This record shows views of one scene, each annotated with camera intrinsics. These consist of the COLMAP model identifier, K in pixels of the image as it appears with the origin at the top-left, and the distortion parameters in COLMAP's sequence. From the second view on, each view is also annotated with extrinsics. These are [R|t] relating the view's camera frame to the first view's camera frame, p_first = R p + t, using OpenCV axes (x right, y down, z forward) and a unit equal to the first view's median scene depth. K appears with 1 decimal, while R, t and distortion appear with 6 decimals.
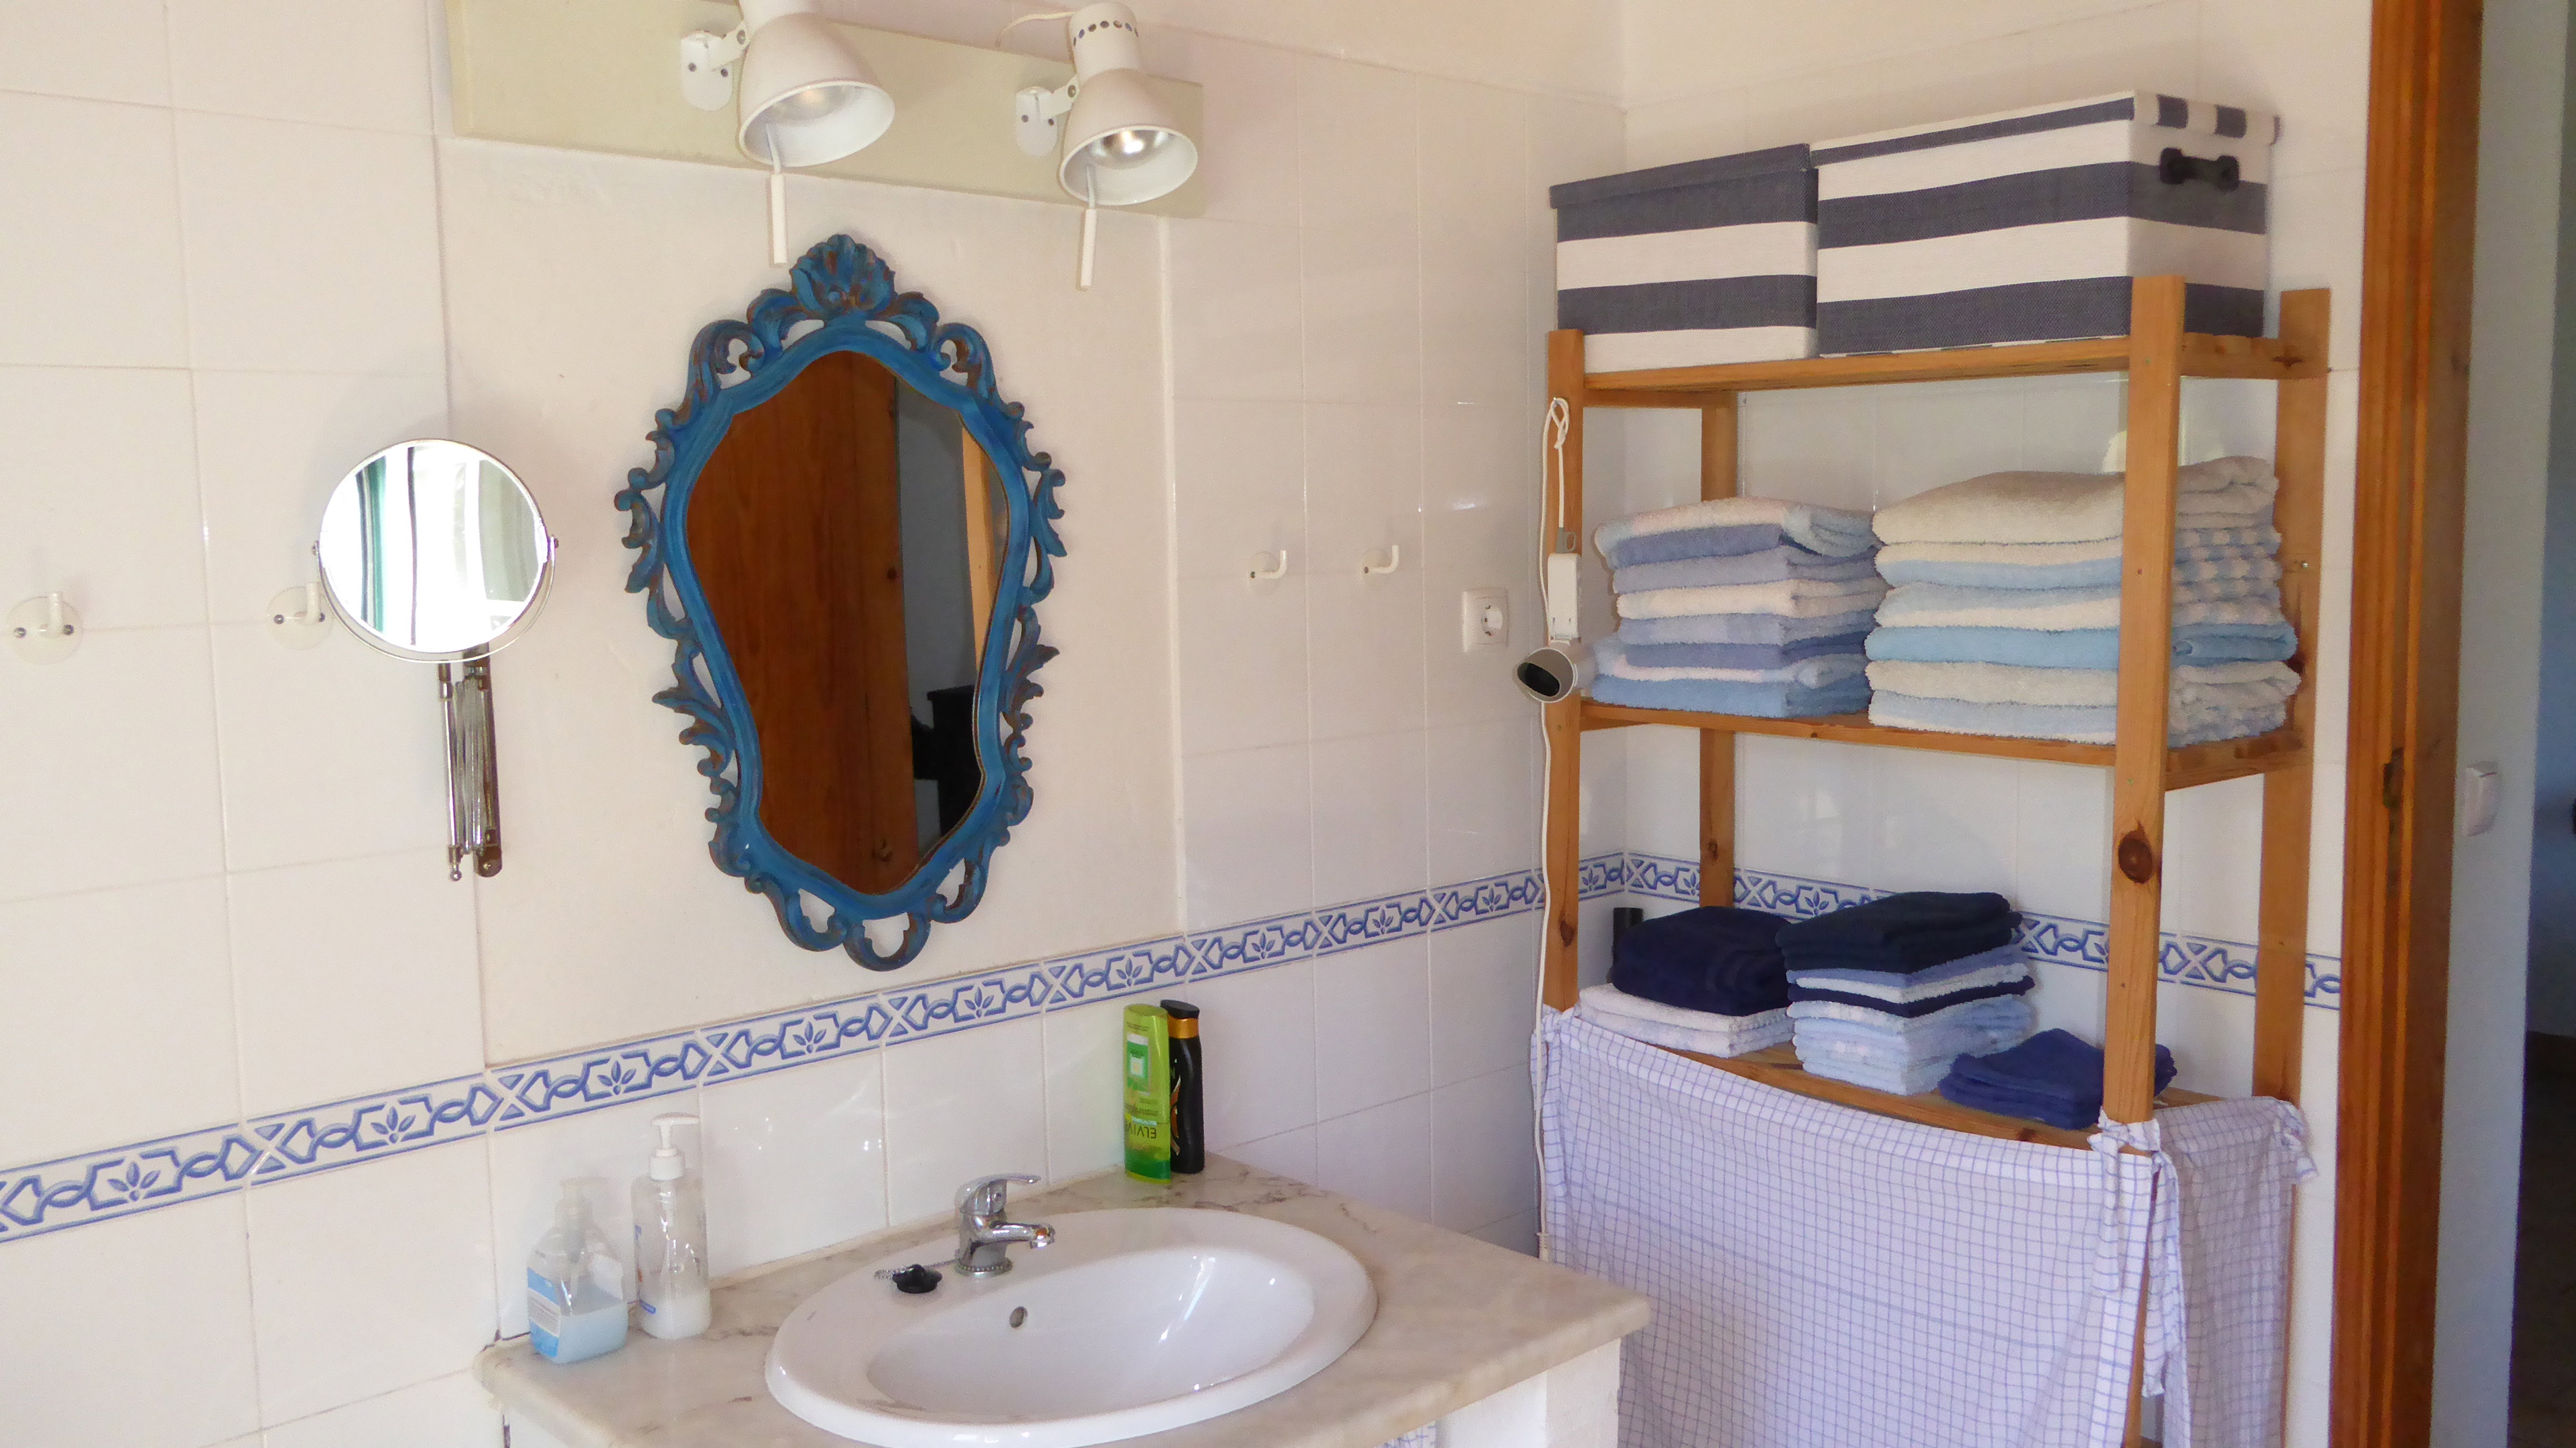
lens RADIAL K [[2146.8, 0, 1293.6], [0, 2146.8, 718.6], [0, 0, 1]] dist [0.004516, 0.001210]
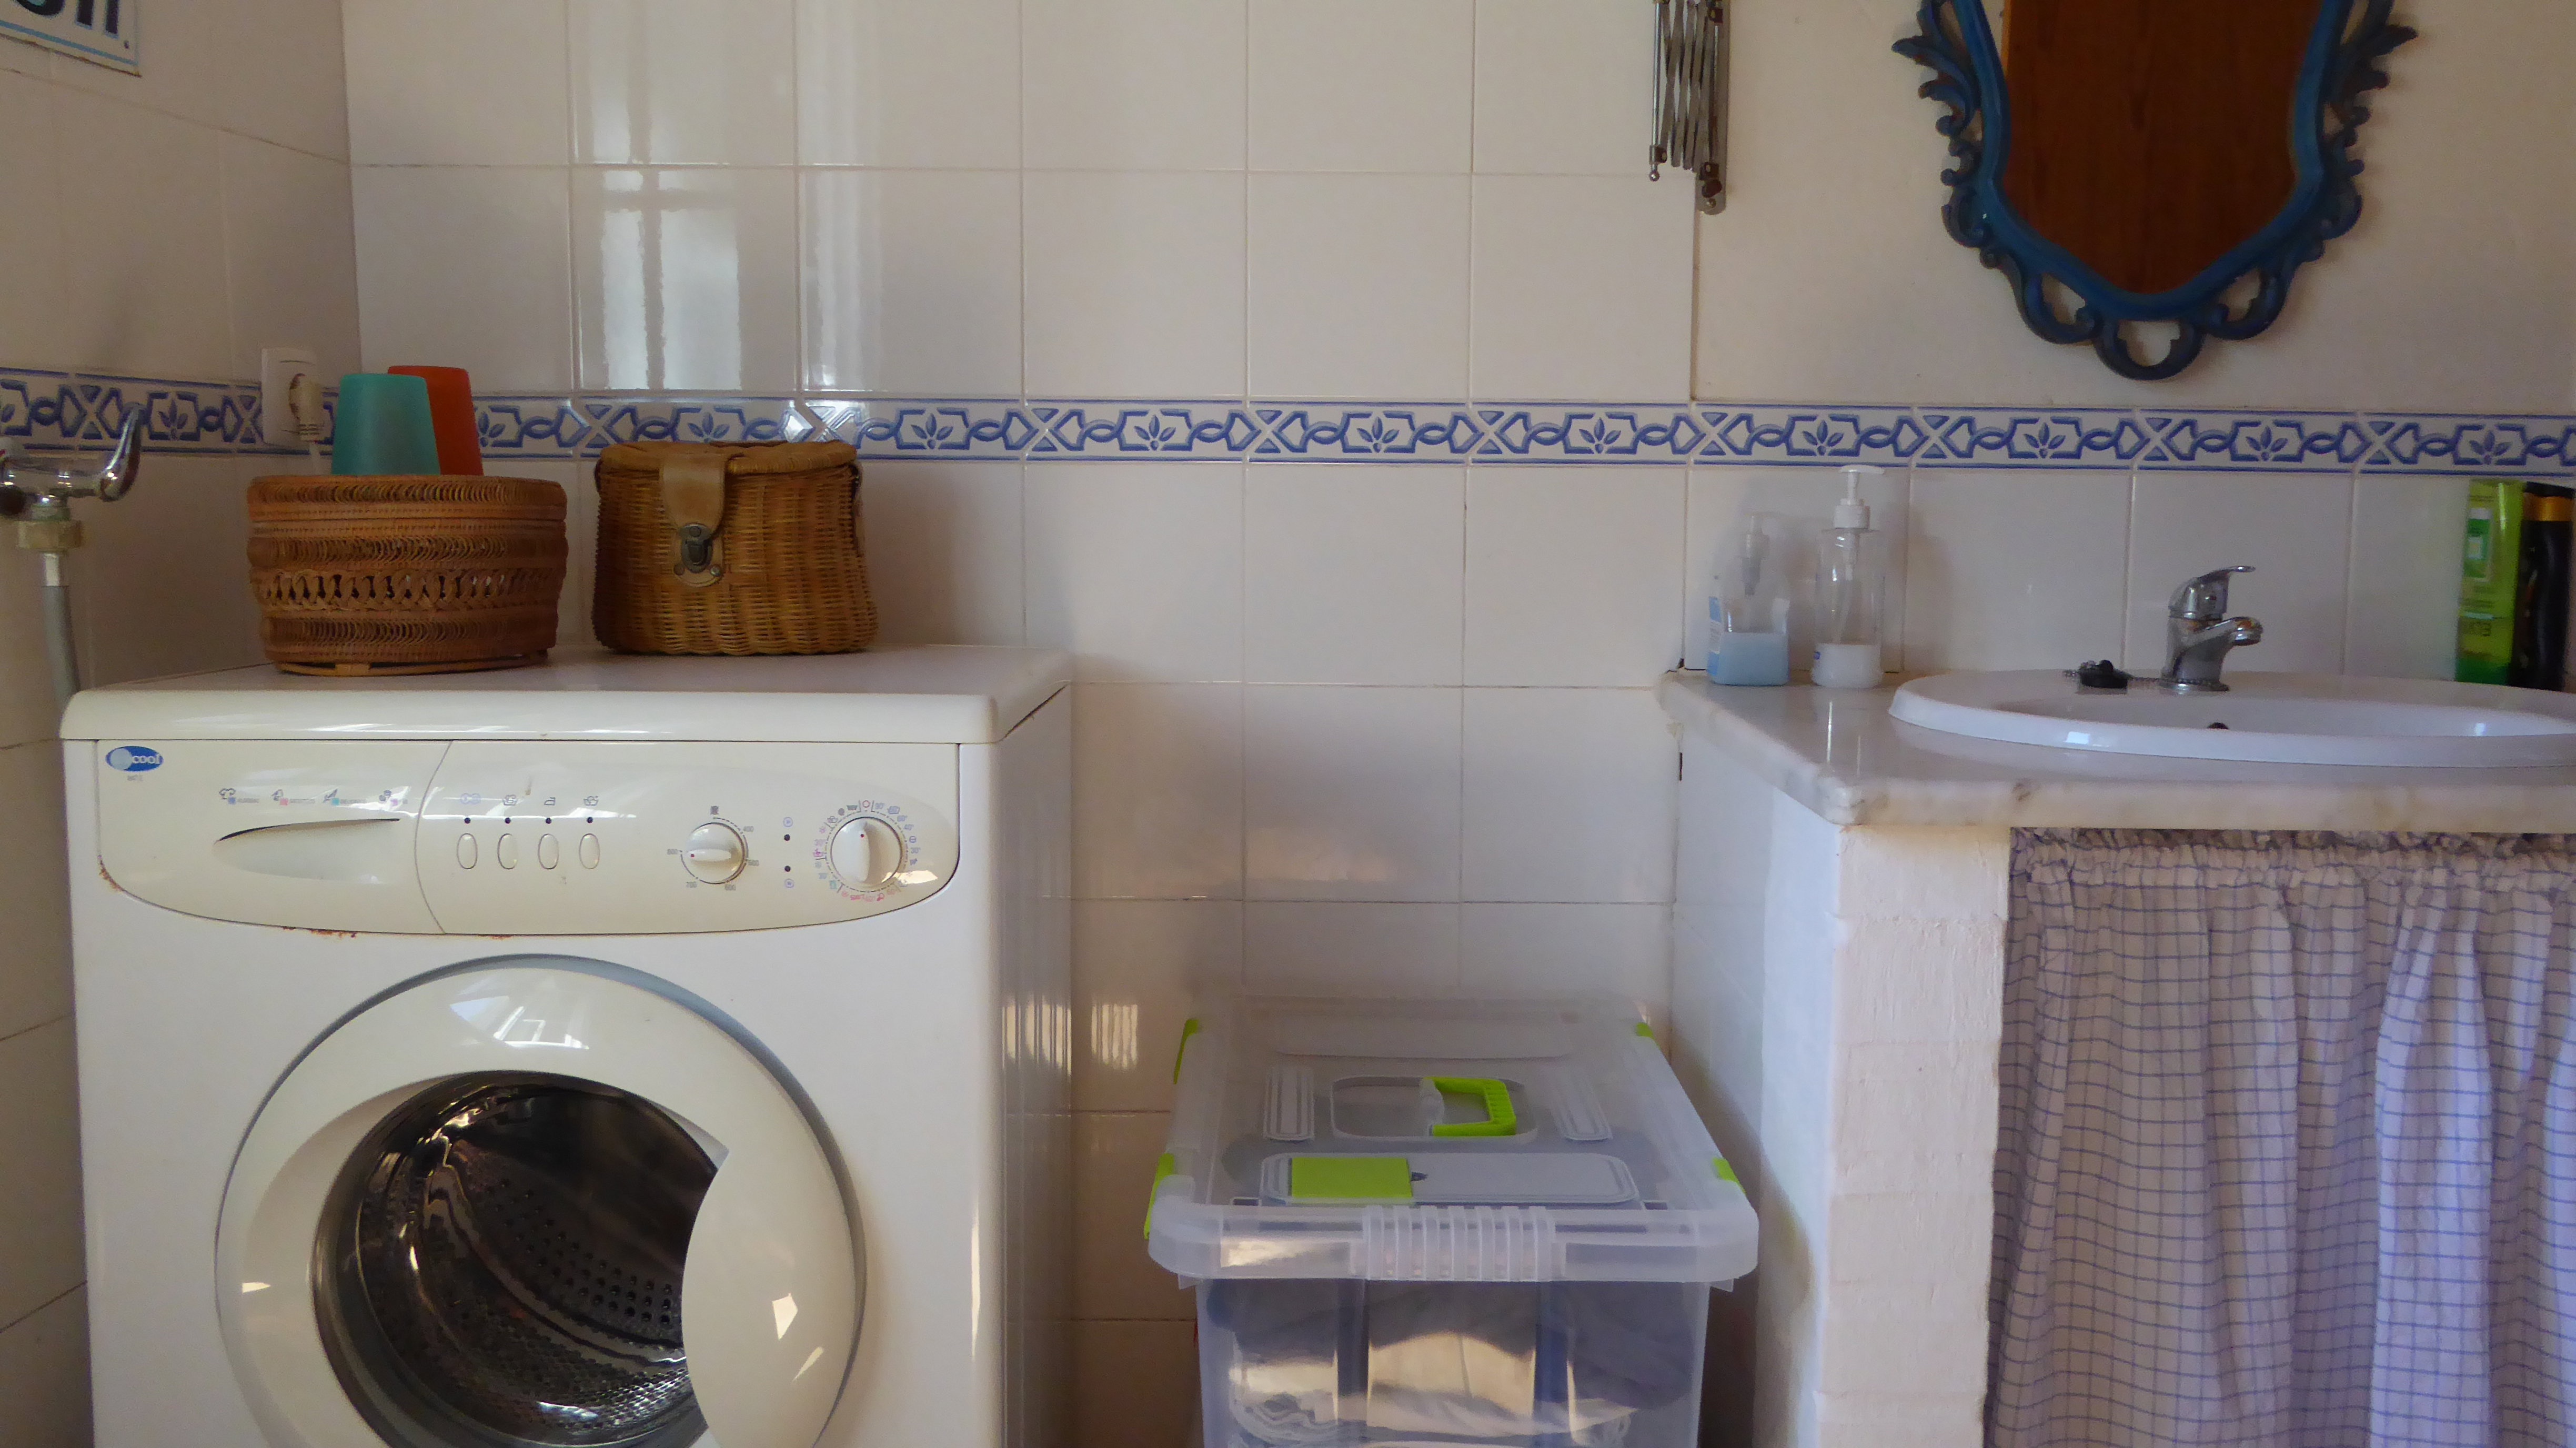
lens RADIAL K [[2146.8, 0, 1293.6], [0, 2146.8, 718.6], [0, 0, 1]] dist [0.004516, 0.001210]
pose [[0.727273, 0.102066, -0.678717, 0.190713], [-0.082636, 0.994709, 0.061037, 0.249034], [0.681356, 0.011696, 0.731859, 0.101394]]
